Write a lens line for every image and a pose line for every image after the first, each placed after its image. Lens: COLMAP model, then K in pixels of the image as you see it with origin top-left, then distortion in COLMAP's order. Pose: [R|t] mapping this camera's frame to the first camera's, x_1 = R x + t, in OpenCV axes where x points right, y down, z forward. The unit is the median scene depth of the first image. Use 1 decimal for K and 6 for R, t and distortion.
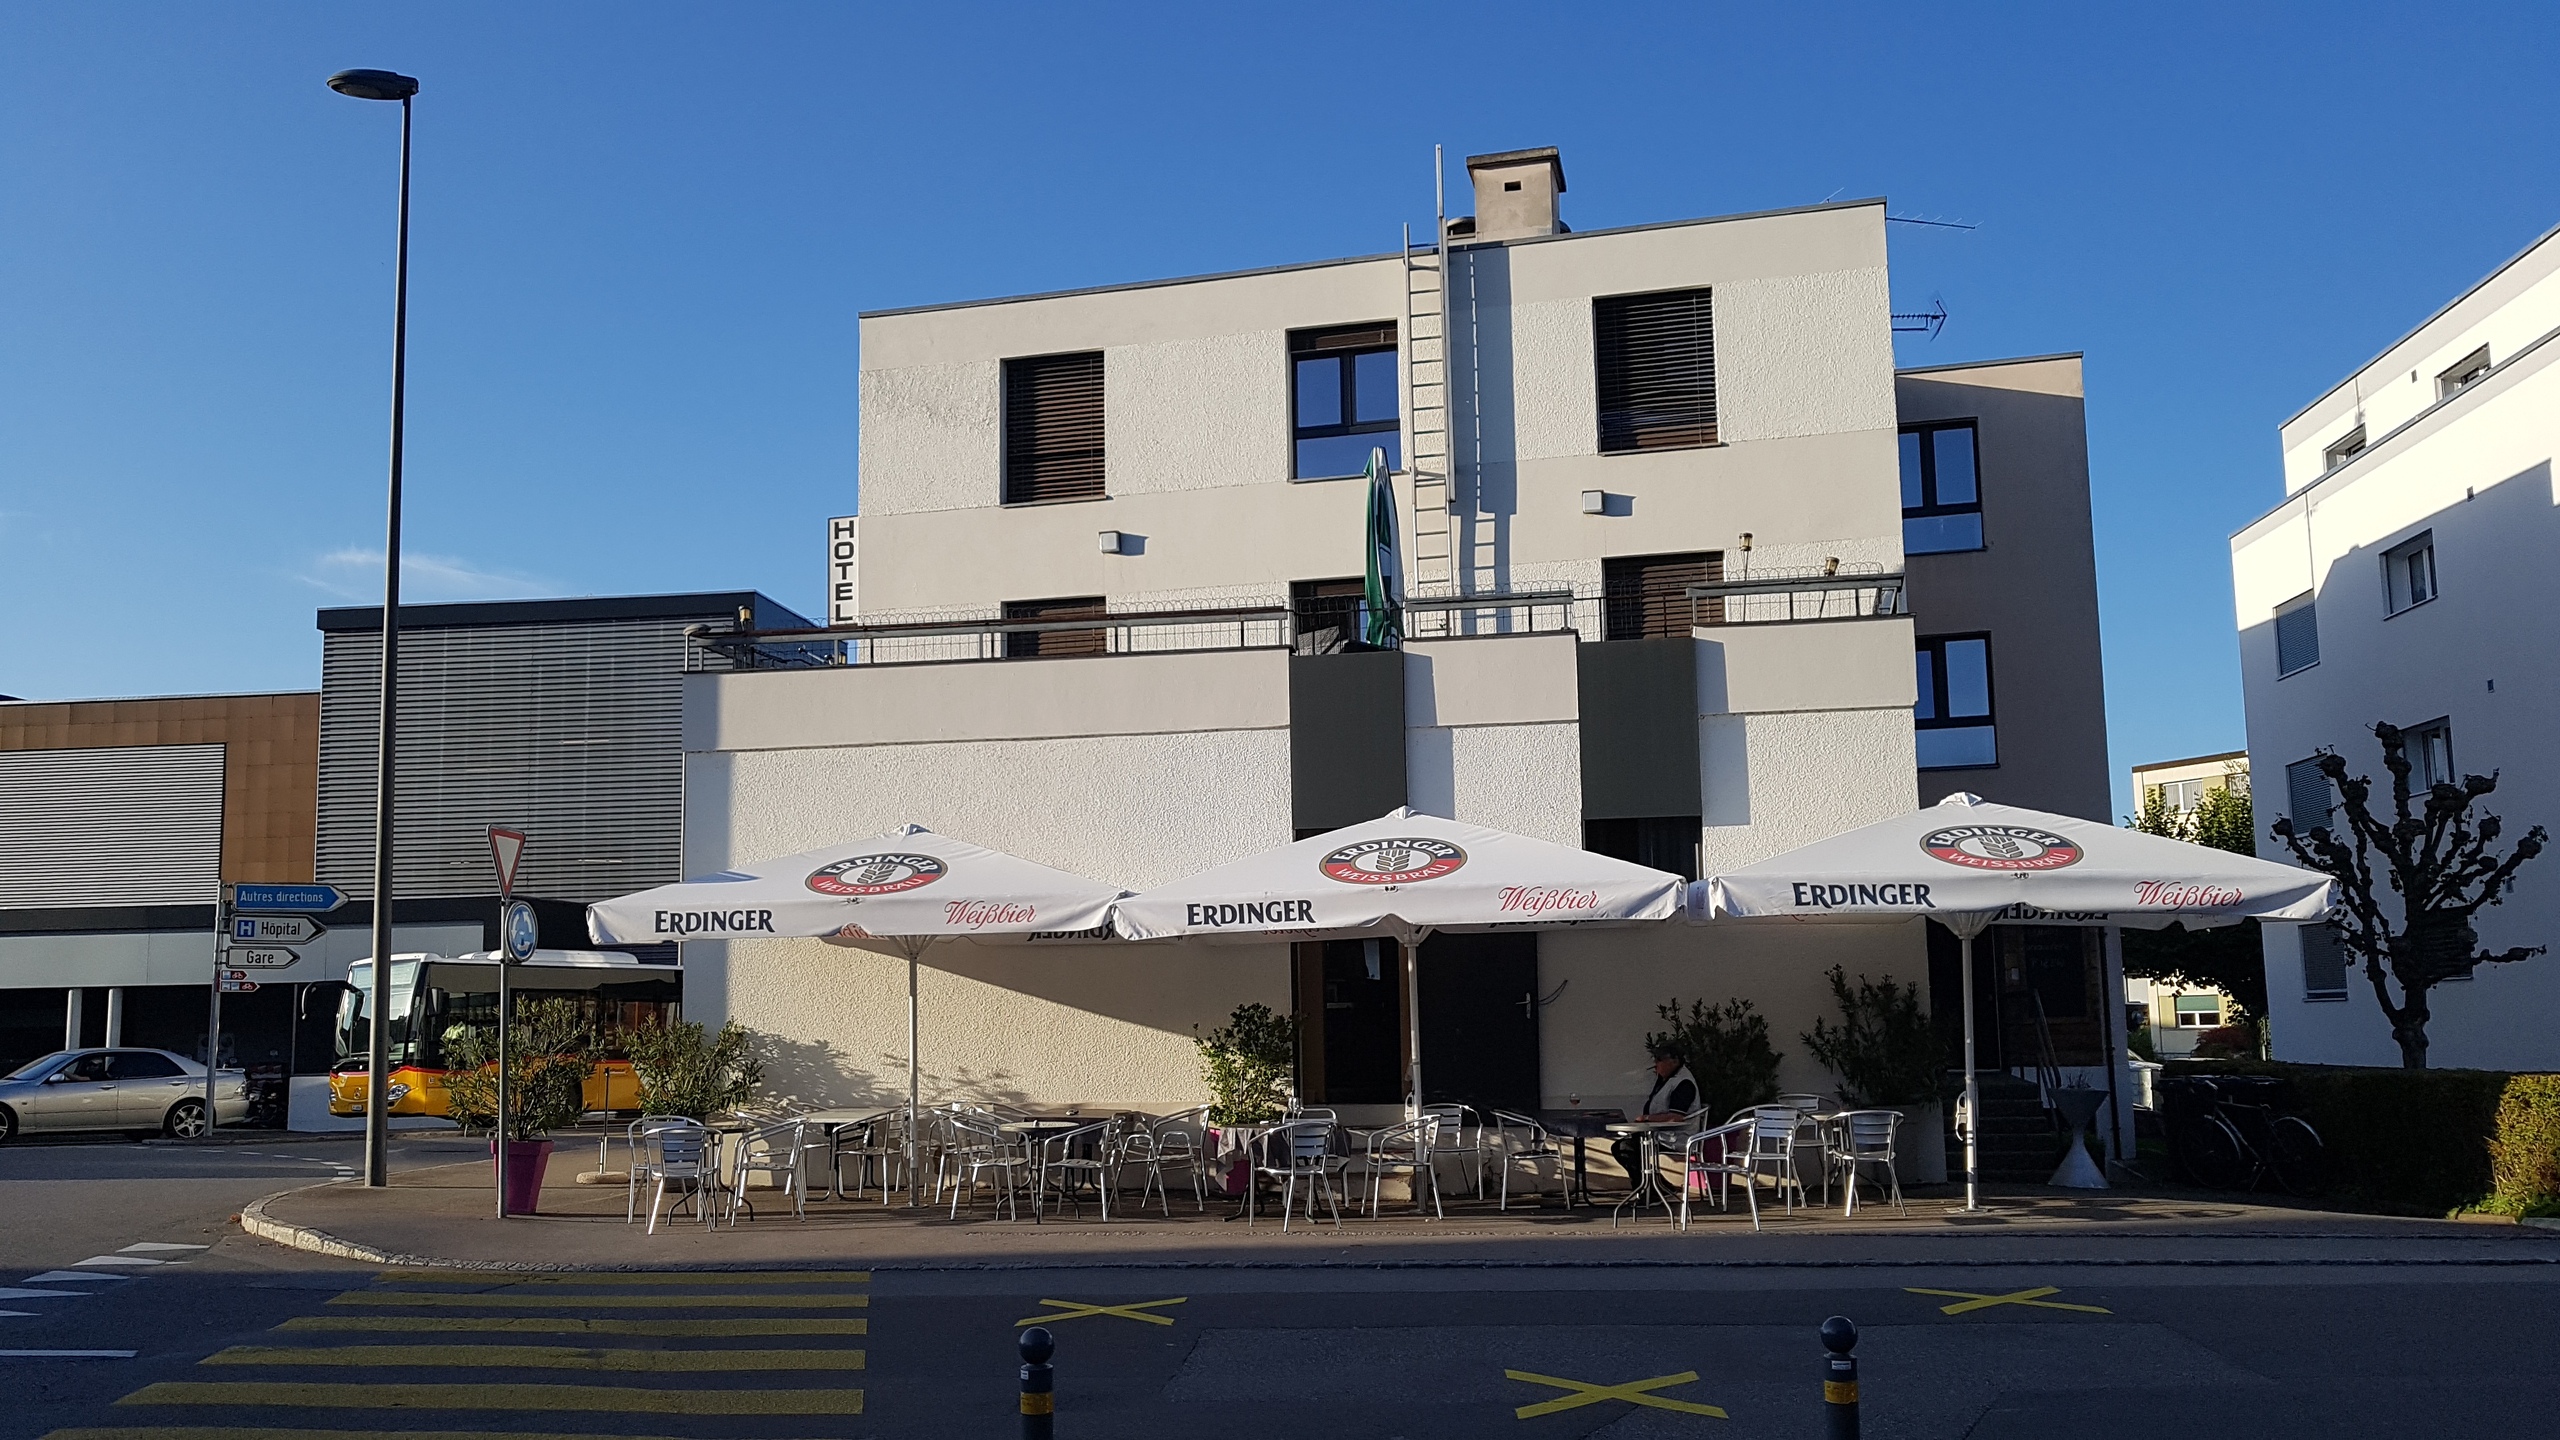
lens RADIAL K [[1979.6, 0, 1280.0], [0, 1979.6, 720.0], [0, 0, 1]] dist [-0.040042, 0.168064]
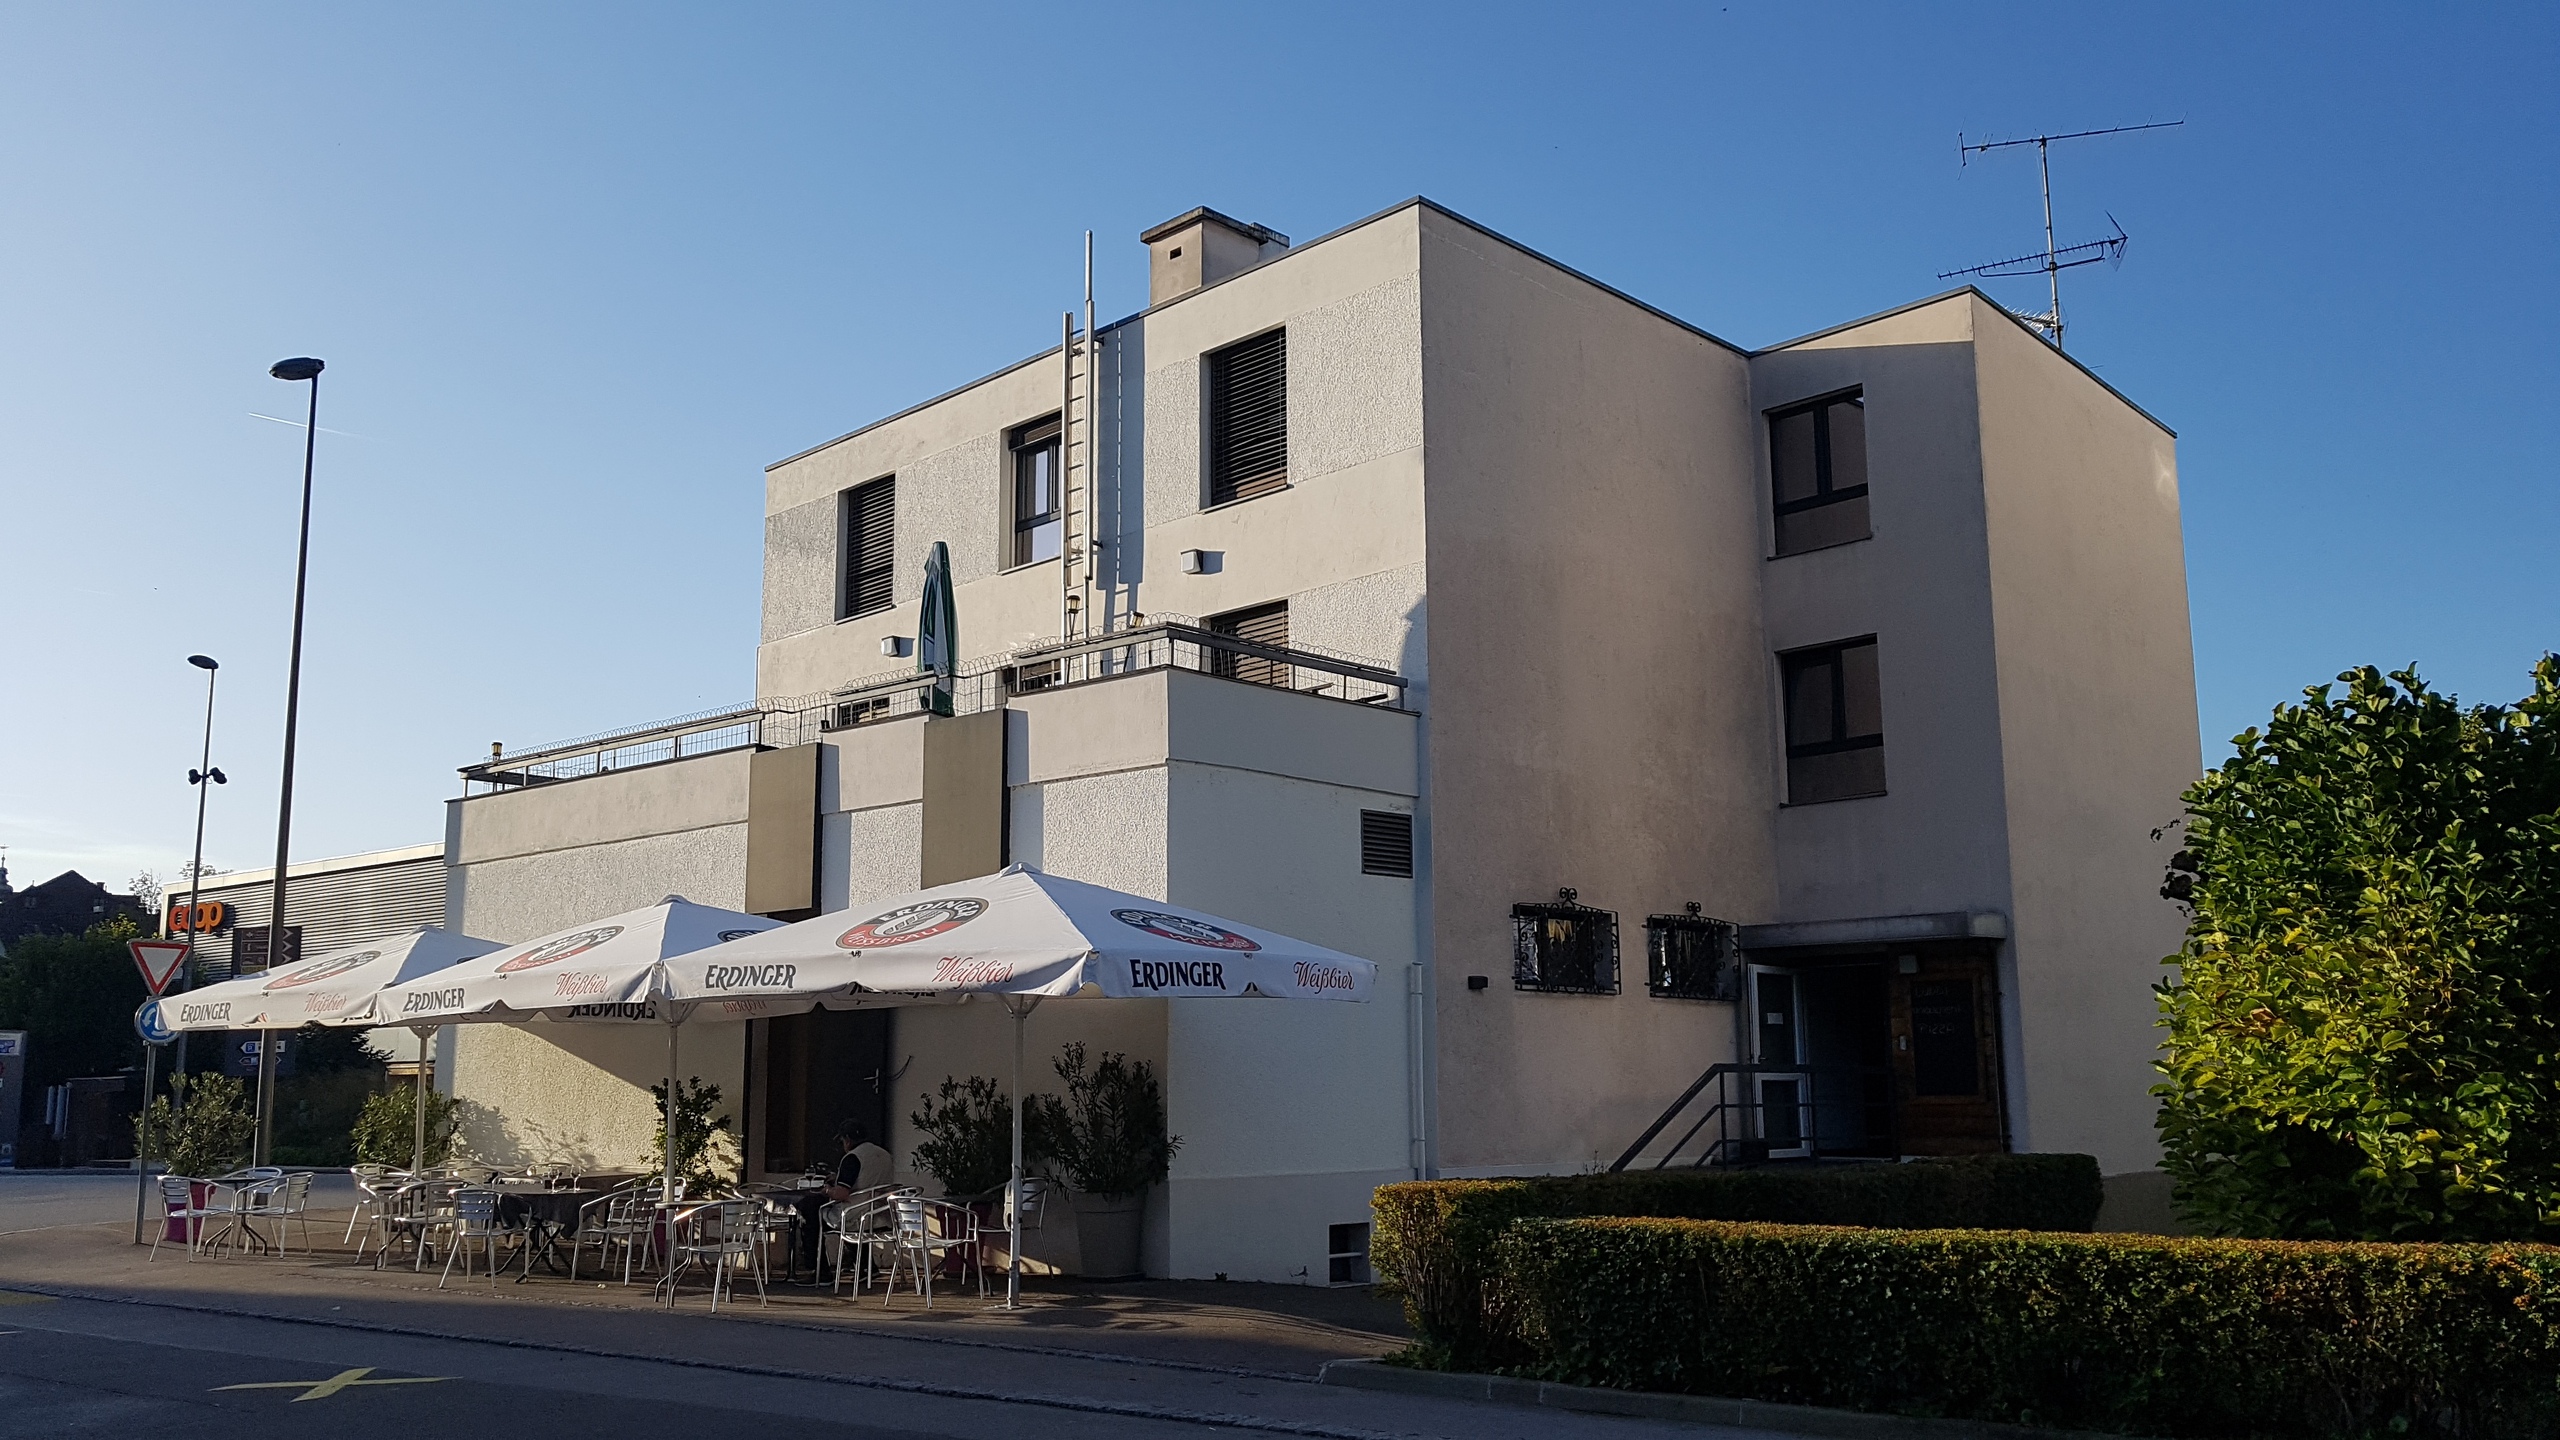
lens RADIAL K [[1981.6, 0, 1281.1], [0, 1981.6, 662.7], [0, 0, 1]] dist [-0.001195, 0.004726]
pose [[0.865321, -0.096184, -0.491902, 0.674464], [0.069400, 0.994954, -0.072464, 0.014018], [0.496390, 0.028567, 0.867630, 0.168398]]
